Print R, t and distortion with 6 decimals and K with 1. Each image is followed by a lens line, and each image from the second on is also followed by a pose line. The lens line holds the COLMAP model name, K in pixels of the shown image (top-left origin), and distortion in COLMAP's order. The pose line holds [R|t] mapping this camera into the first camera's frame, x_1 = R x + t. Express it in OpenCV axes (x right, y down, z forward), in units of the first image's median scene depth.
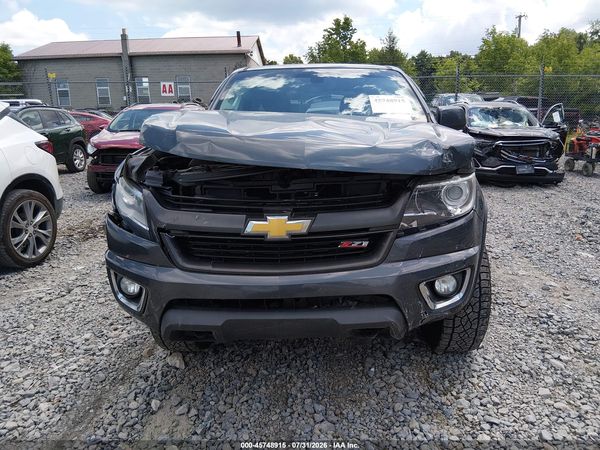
lens RADIAL K [[466.9, 0, 292.2], [0, 466.9, 225.9], [0, 0, 1]] dist [0.034419, -0.088578]
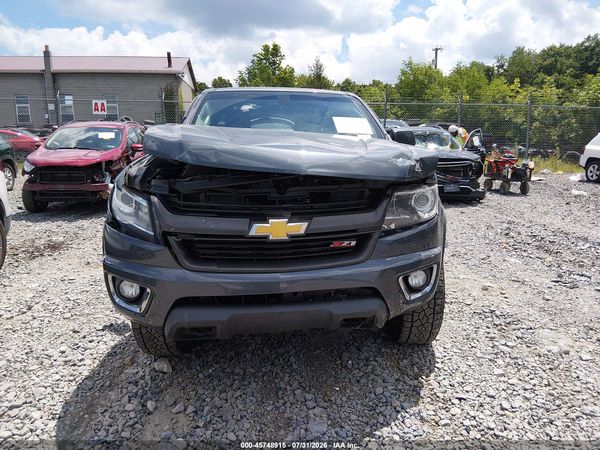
lens RADIAL K [[466.9, 0, 292.2], [0, 466.9, 225.9], [0, 0, 1]] dist [0.034419, -0.088578]
pose [[0.988586, -0.010905, 0.150261, -0.122786], [0.017844, 0.998832, -0.044913, 0.033526], [-0.149595, 0.047082, 0.987626, -0.080544]]
